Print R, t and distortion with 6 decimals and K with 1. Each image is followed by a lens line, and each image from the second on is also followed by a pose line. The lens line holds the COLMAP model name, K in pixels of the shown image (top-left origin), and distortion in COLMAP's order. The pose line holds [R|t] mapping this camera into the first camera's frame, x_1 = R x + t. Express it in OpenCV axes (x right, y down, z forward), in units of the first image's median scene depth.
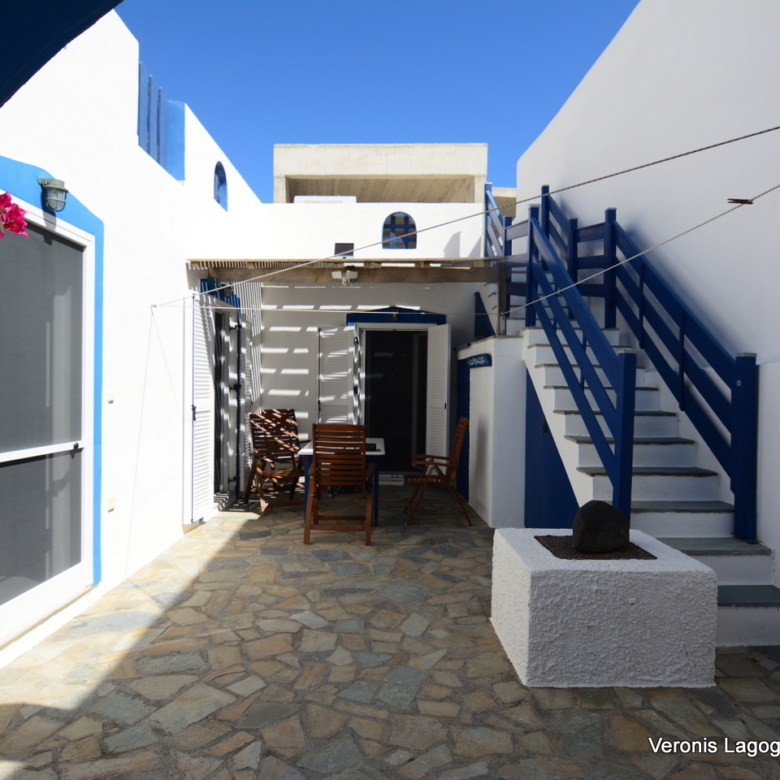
lens RADIAL K [[567.5, 0, 393.9], [0, 567.5, 391.8], [0, 0, 1]] dist [0.002869, -0.022585]
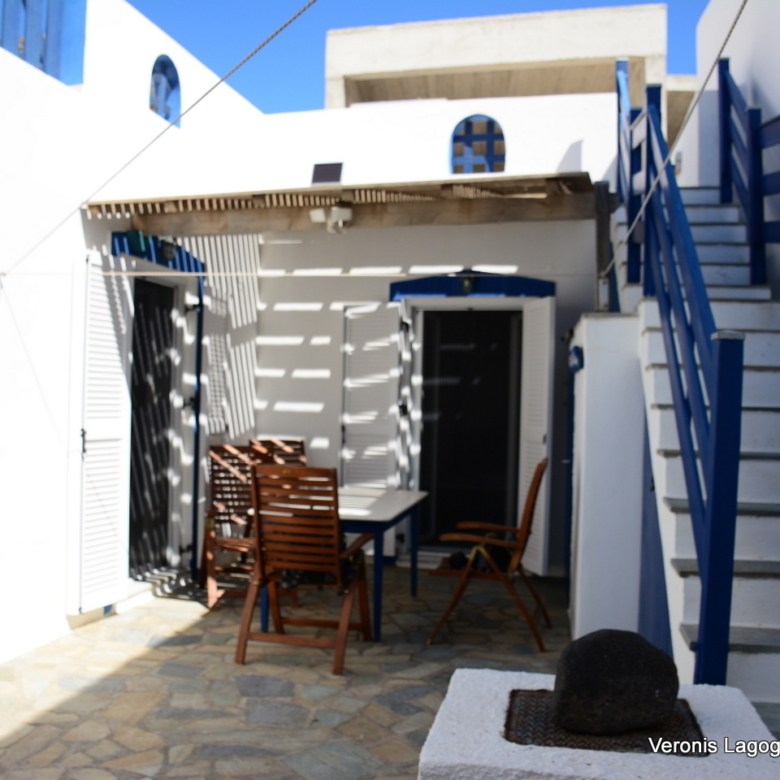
lens RADIAL K [[898.8, 0, 390.0], [0, 898.8, 390.0], [0, 0, 1]] dist [-0.152046, 0.071421]
pose [[0.973734, 0.005350, -0.227627, 0.211635], [-0.011379, 0.999618, -0.025181, 0.000585], [0.227406, 0.027109, 0.973423, 0.118202]]
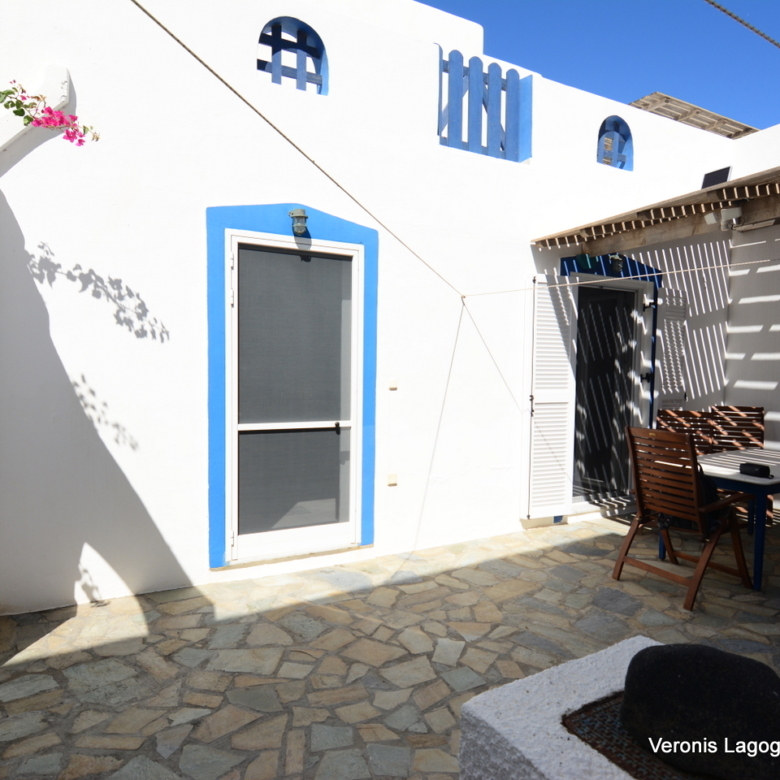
lens RADIAL K [[567.5, 0, 393.9], [0, 567.5, 391.8], [0, 0, 1]] dist [0.002869, -0.022585]
pose [[0.474060, 0.032696, -0.879885, 0.378323], [-0.013712, 0.999463, 0.029752, -0.007875], [0.880386, -0.002040, 0.474254, 0.360682]]
